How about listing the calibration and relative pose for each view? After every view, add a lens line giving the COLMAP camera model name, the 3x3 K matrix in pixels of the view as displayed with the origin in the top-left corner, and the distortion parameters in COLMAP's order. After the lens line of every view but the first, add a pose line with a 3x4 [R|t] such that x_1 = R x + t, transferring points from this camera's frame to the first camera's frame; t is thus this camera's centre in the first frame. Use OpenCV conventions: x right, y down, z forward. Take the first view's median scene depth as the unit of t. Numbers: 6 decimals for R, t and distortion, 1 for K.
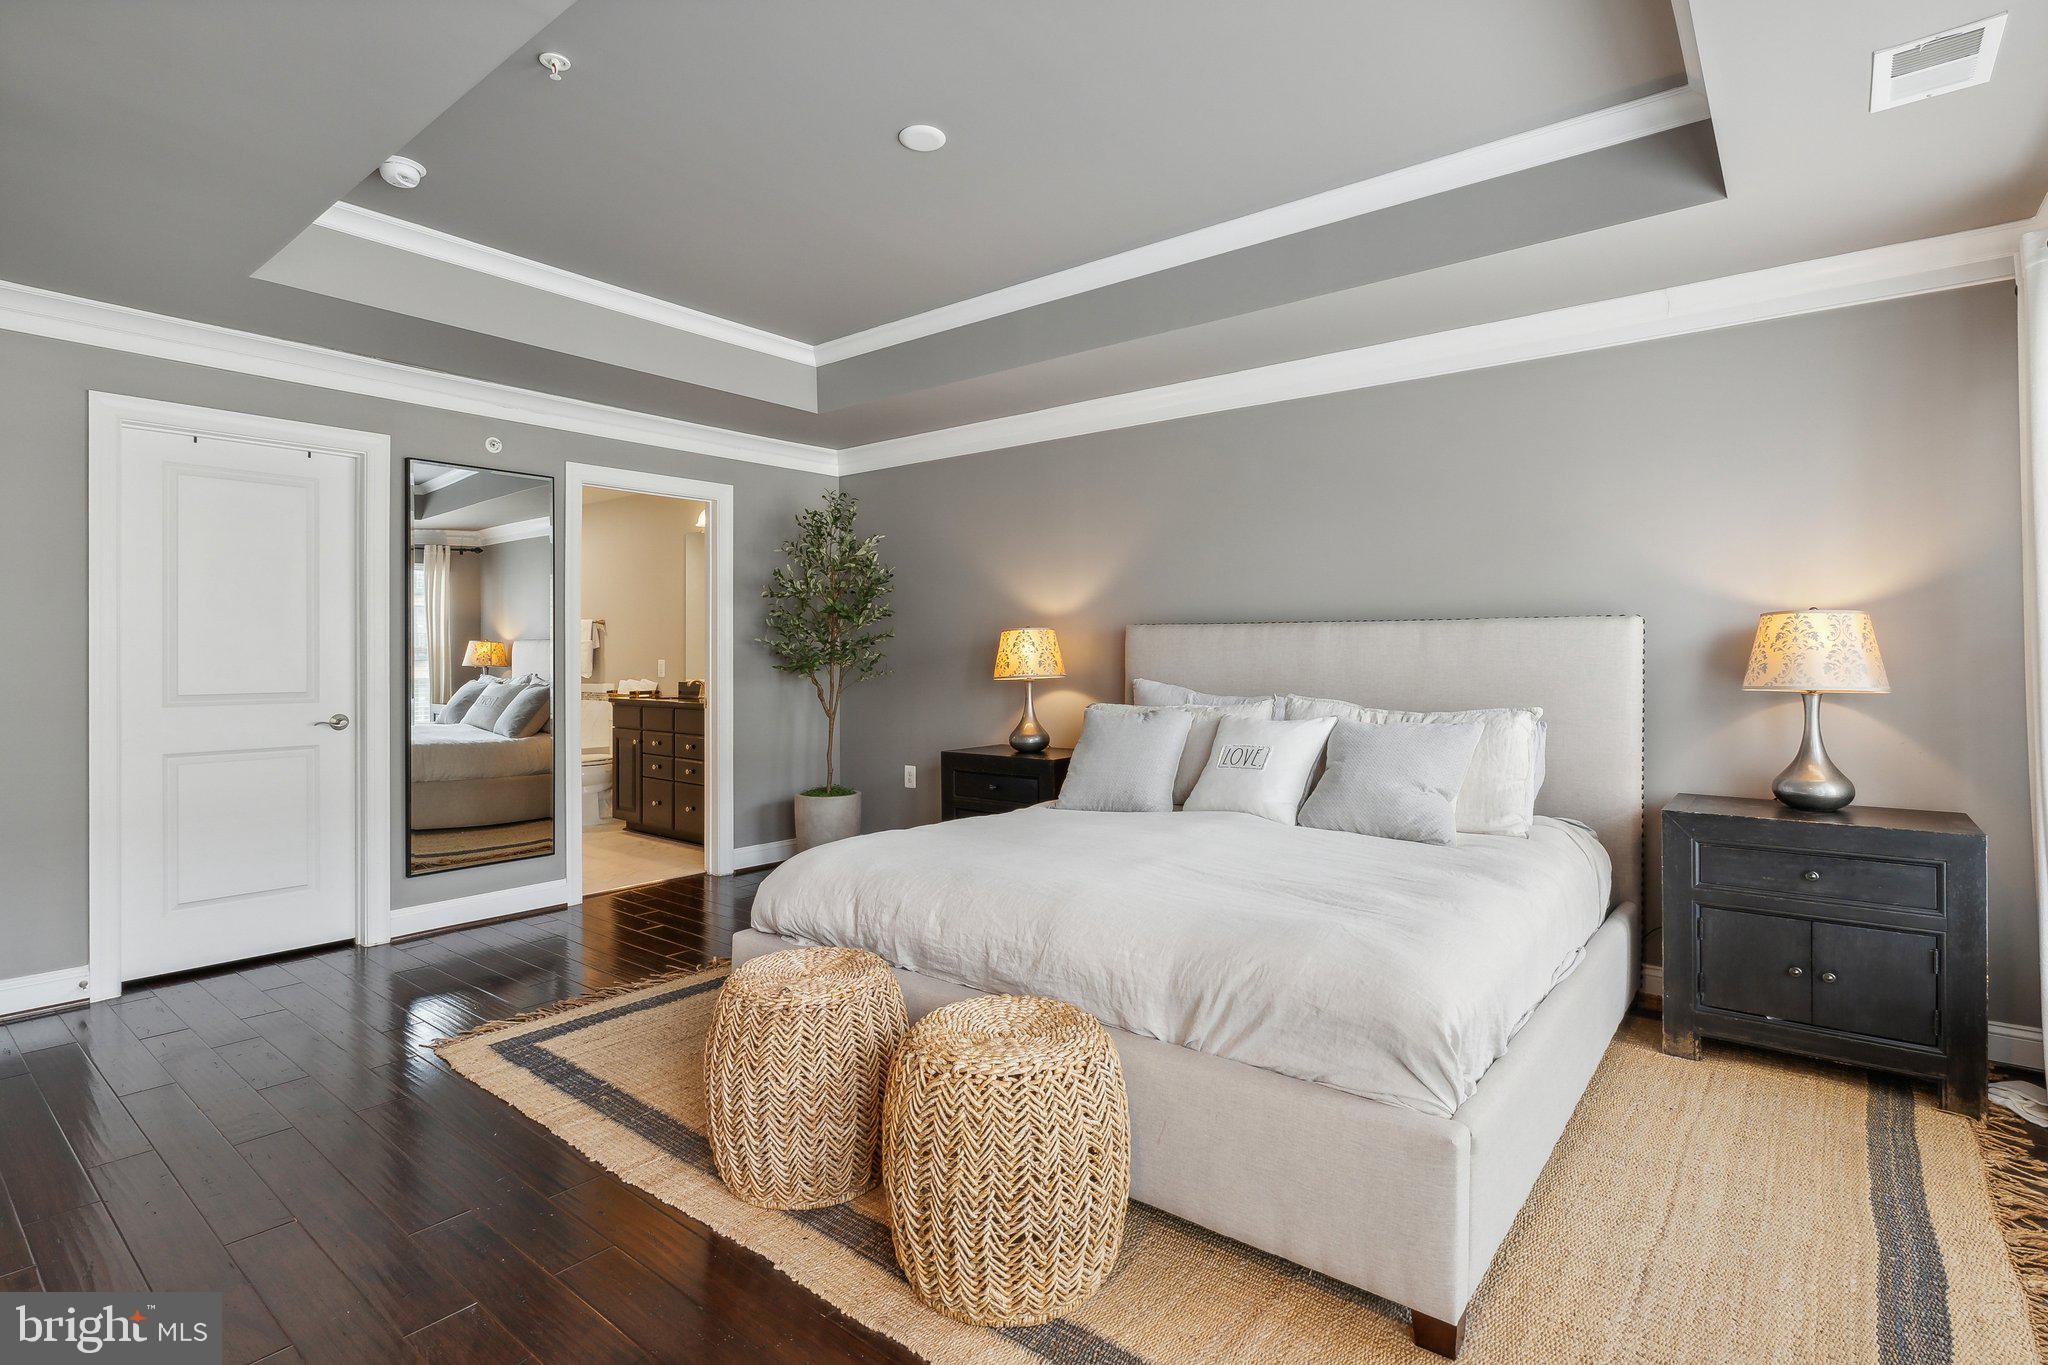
lens RADIAL K [[983.9, 0, 1022.6], [0, 983.9, 651.6], [0, 0, 1]] dist [0.000421, 0.000012]
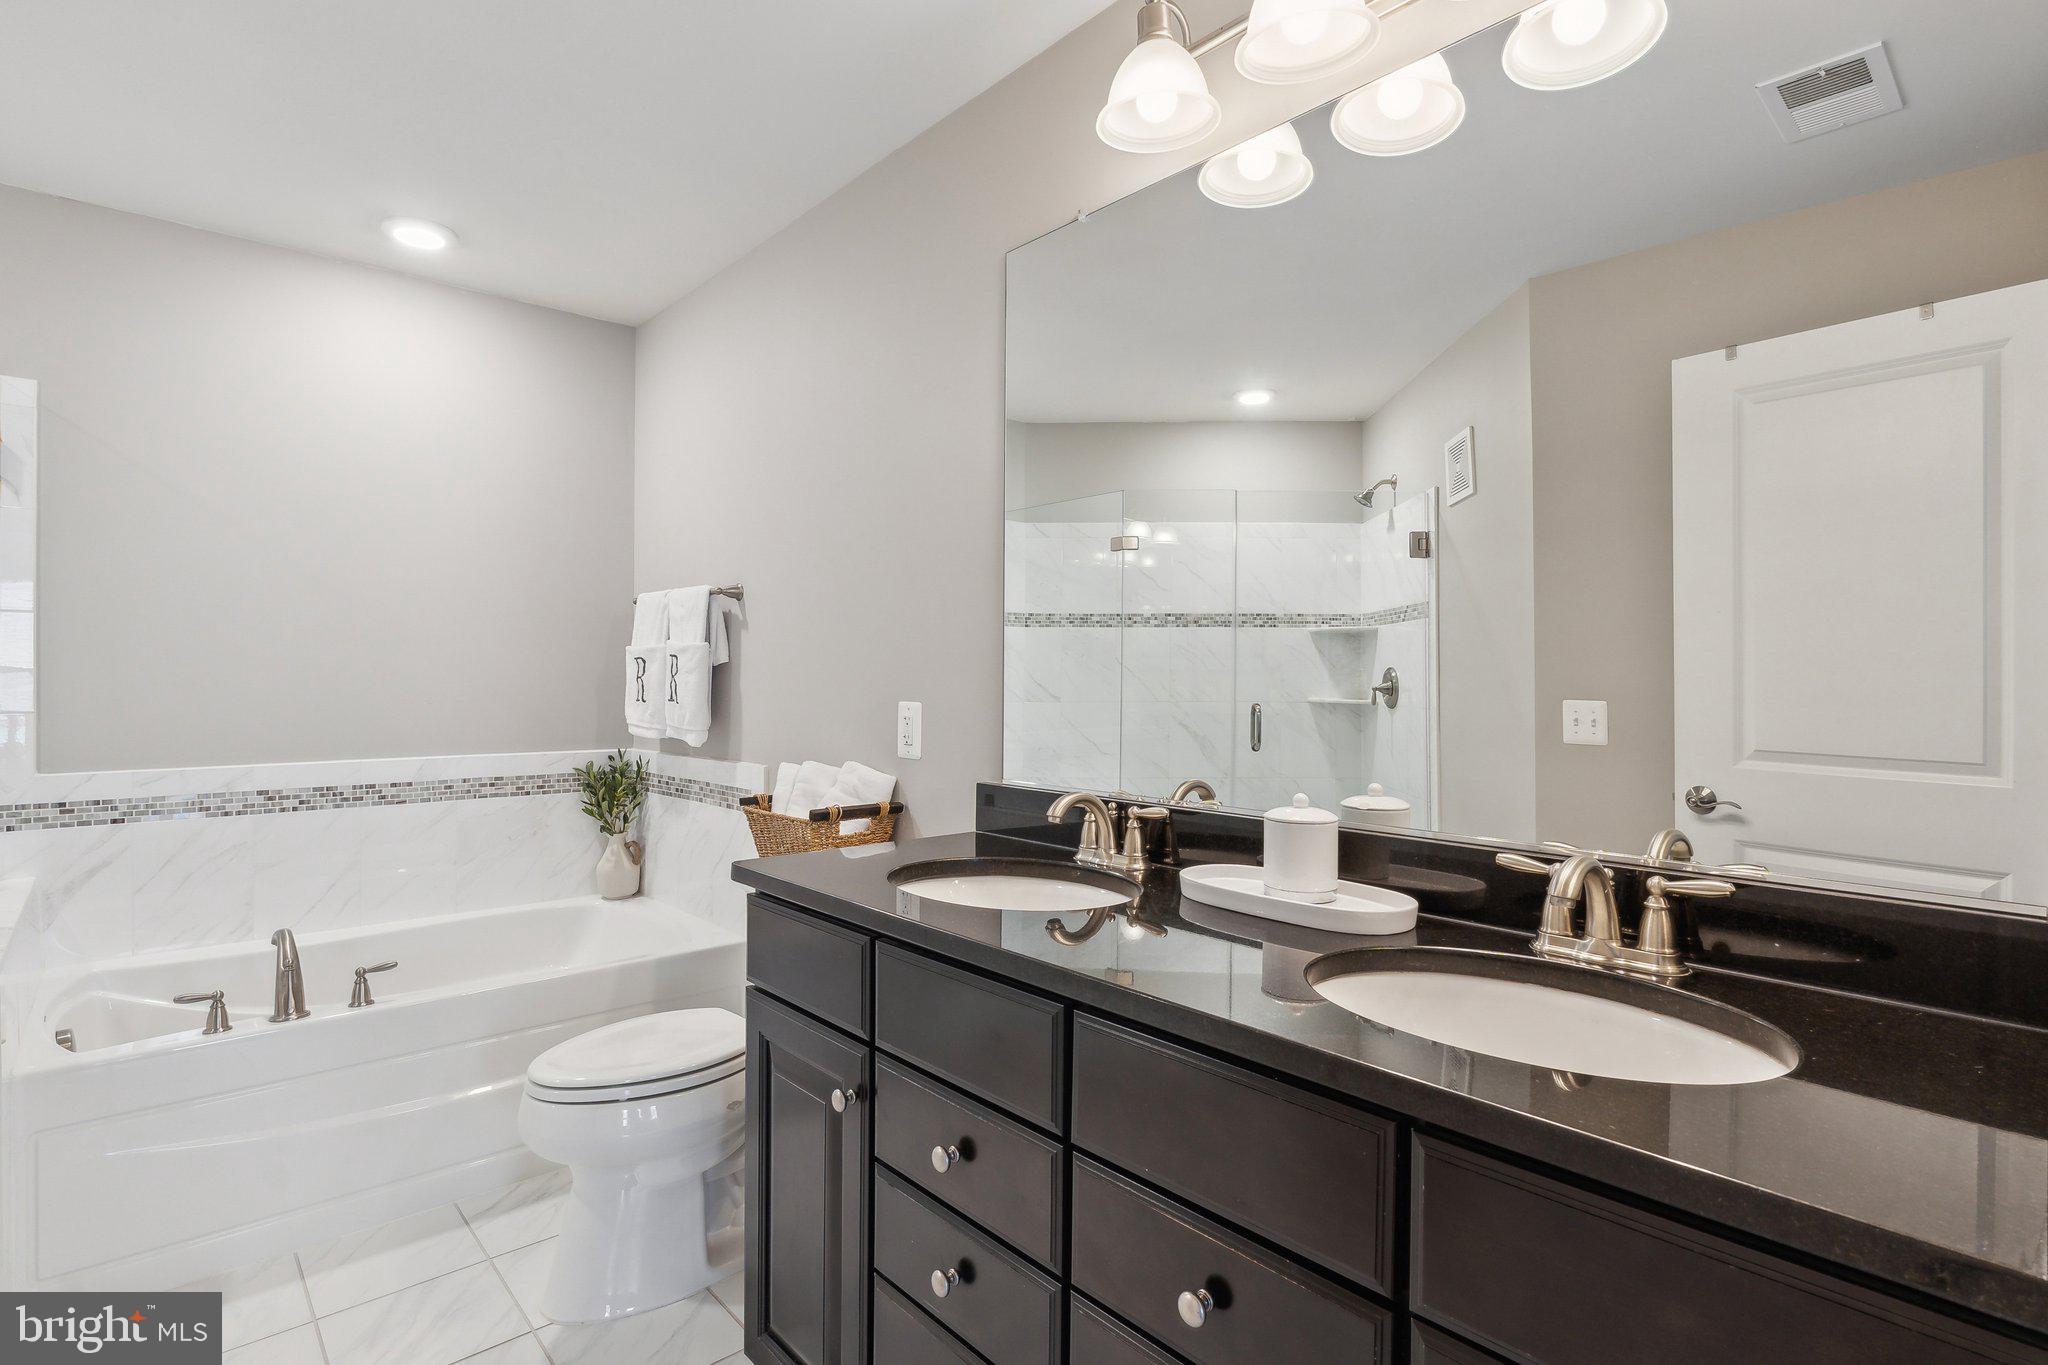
lens RADIAL K [[999.5, 0, 1023.1], [0, 999.5, 676.2], [0, 0, 1]] dist [0.001388, 0.000128]
pose [[0.987401, 0.004587, -0.158170, -0.282607], [-0.005192, 0.999981, -0.003418, 0.001256], [0.158151, 0.004196, 0.987406, 0.697959]]
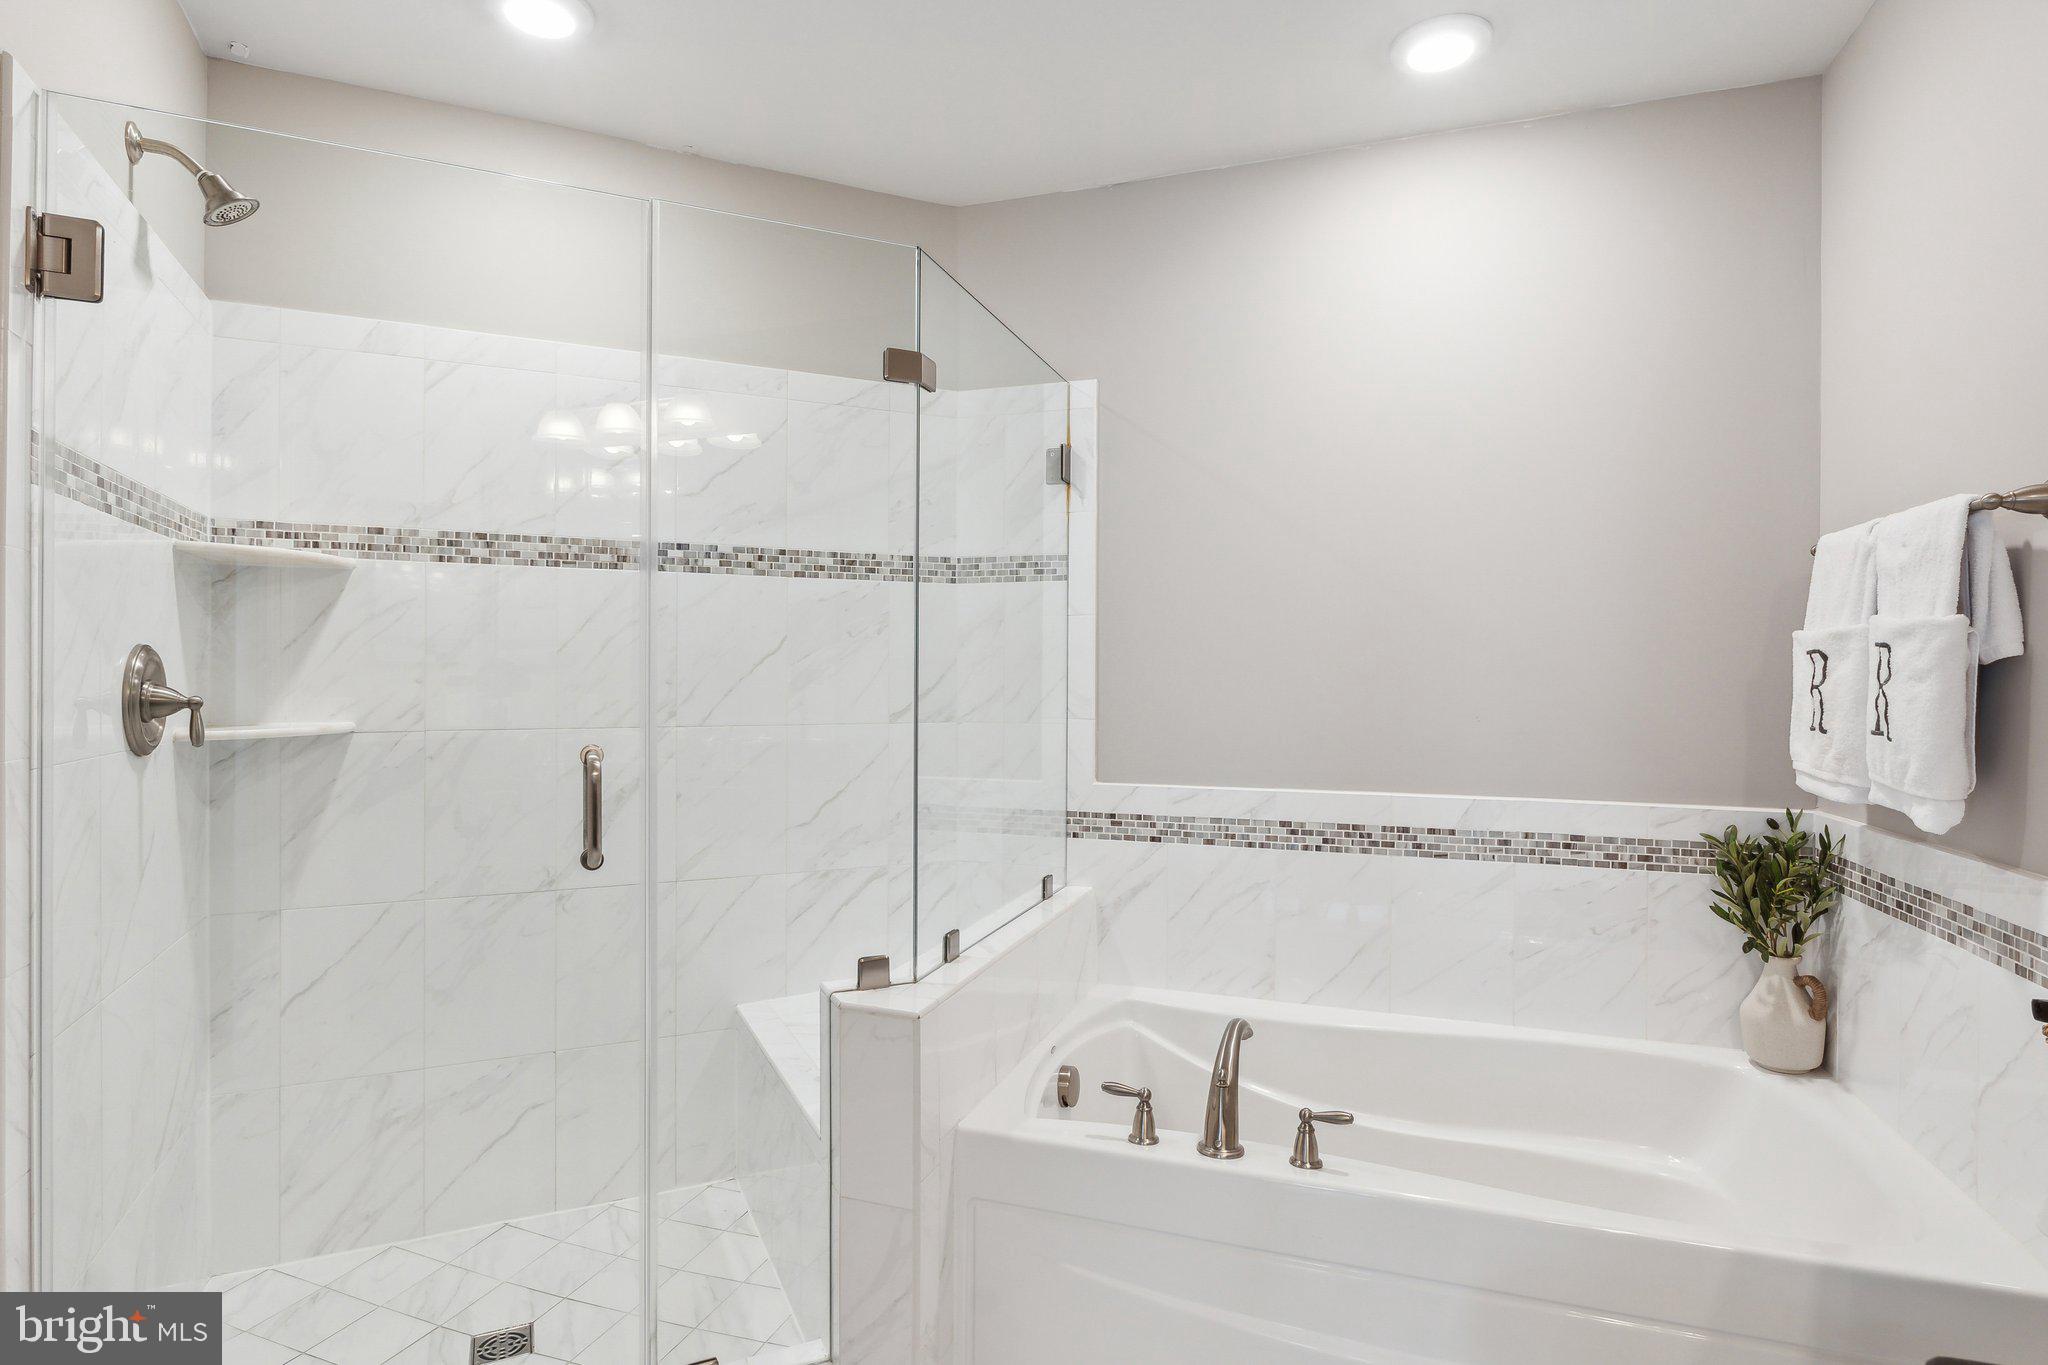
lens RADIAL K [[1073.3, 0, 1023.4], [0, 1073.3, 676.3], [0, 0, 1]] dist [0.000138, 0.000477]
pose [[0.342948, 0.002362, -0.939352, -0.339901], [-0.008839, 0.999961, -0.000713, 0.000467], [0.939313, 0.008547, 0.342955, 0.833833]]
